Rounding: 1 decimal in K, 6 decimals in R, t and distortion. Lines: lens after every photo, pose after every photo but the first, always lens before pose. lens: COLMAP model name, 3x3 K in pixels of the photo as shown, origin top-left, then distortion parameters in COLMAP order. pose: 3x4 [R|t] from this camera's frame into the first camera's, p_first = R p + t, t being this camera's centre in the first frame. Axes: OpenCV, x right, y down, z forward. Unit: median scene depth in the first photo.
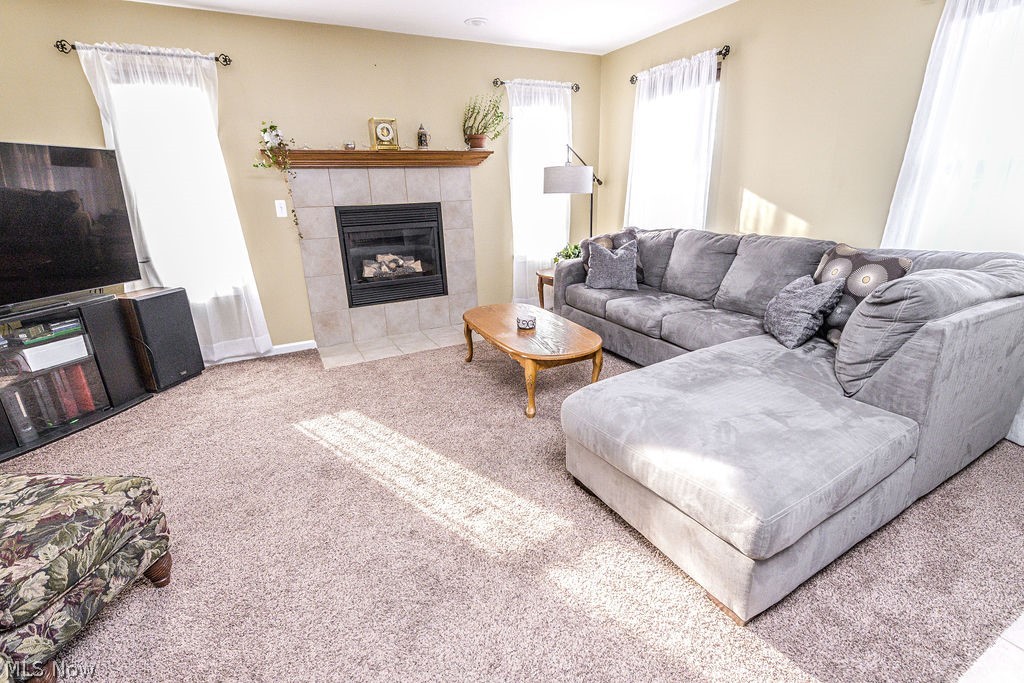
lens RADIAL K [[450.4, 0, 506.2], [0, 450.4, 338.5], [0, 0, 1]] dist [0.007261, -0.001296]
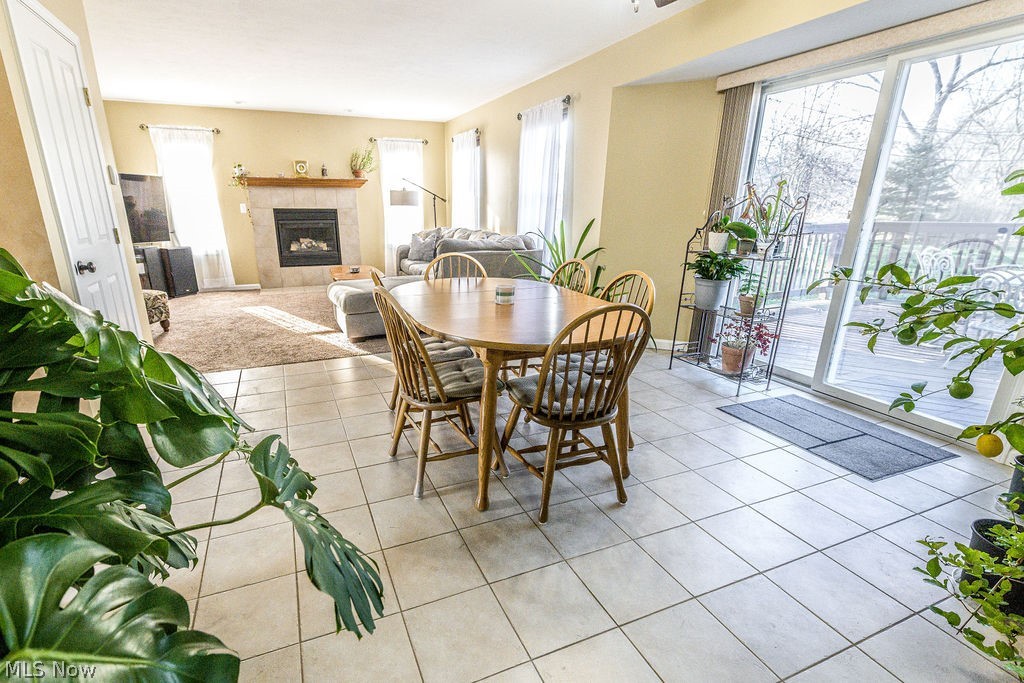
lens RADIAL K [[459.5, 0, 467.0], [0, 459.5, 354.8], [0, 0, 1]] dist [0.012811, 0.000262]
pose [[0.994198, 0.062064, -0.087857, 0.608287], [-0.062554, 0.998038, -0.002828, 0.255797], [0.087509, 0.008307, 0.996129, -0.786941]]
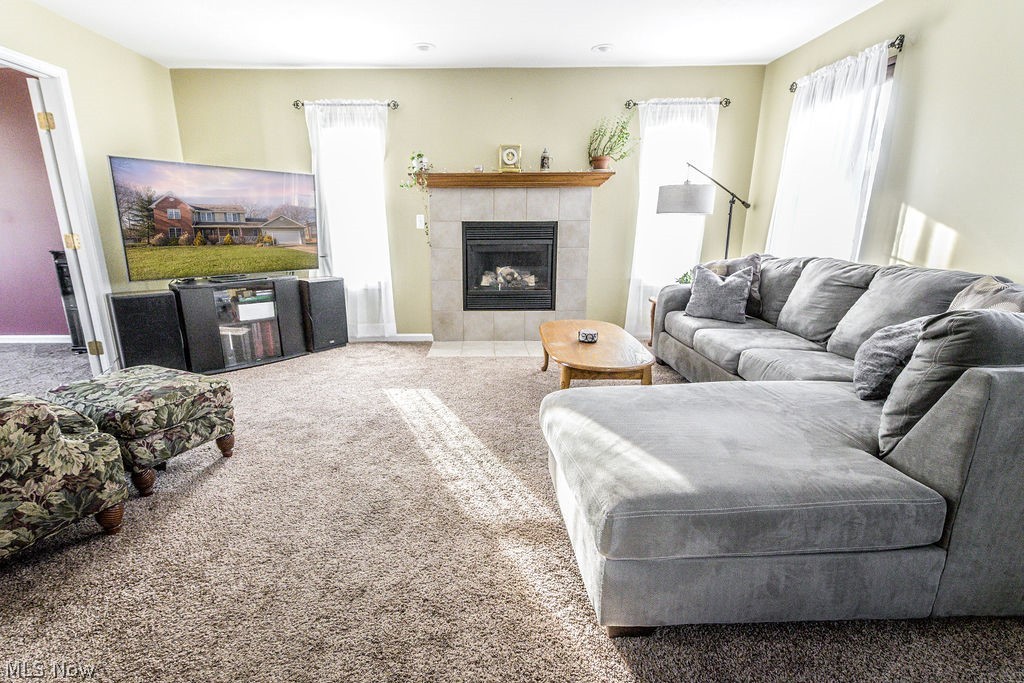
lens RADIAL K [[455.1, 0, 488.8], [0, 455.1, 349.7], [0, 0, 1]] dist [0.010780, -0.003761]
pose [[0.893302, 0.144714, -0.425522, 0.236414], [-0.163694, 0.986477, -0.008156, 0.032058], [0.418587, 0.076942, 0.904911, -0.006084]]
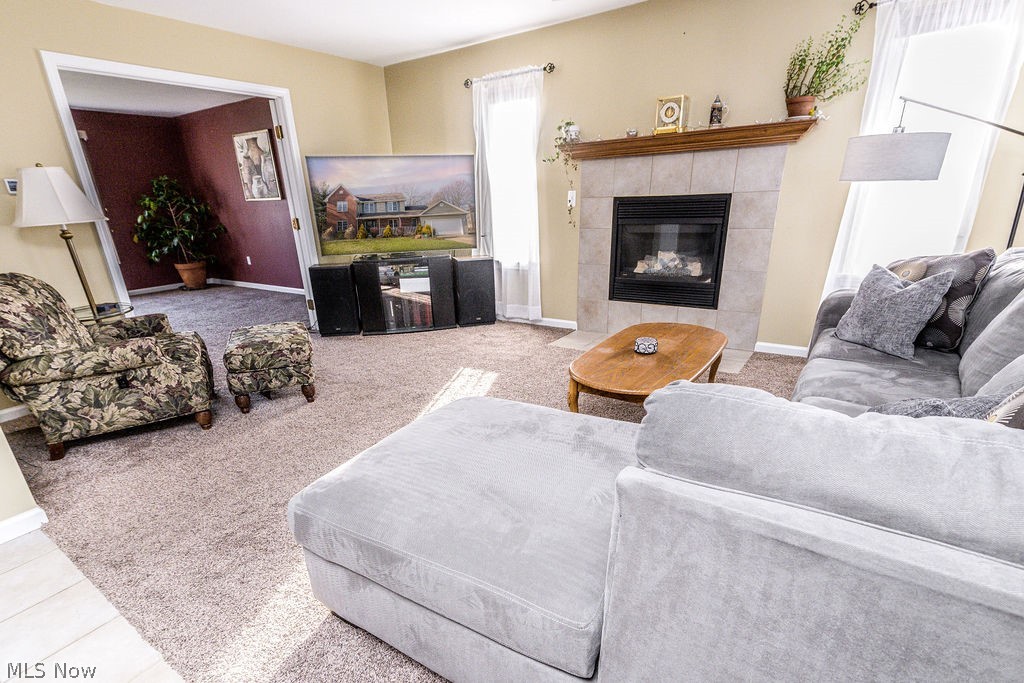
lens RADIAL K [[486.9, 0, 506.6], [0, 486.9, 393.3], [0, 0, 1]] dist [0.010530, -0.002344]
pose [[0.486587, 0.343266, -0.803369, 0.560201], [-0.255191, 0.935315, 0.245079, -0.089771], [0.835530, 0.085760, 0.542711, 0.246888]]
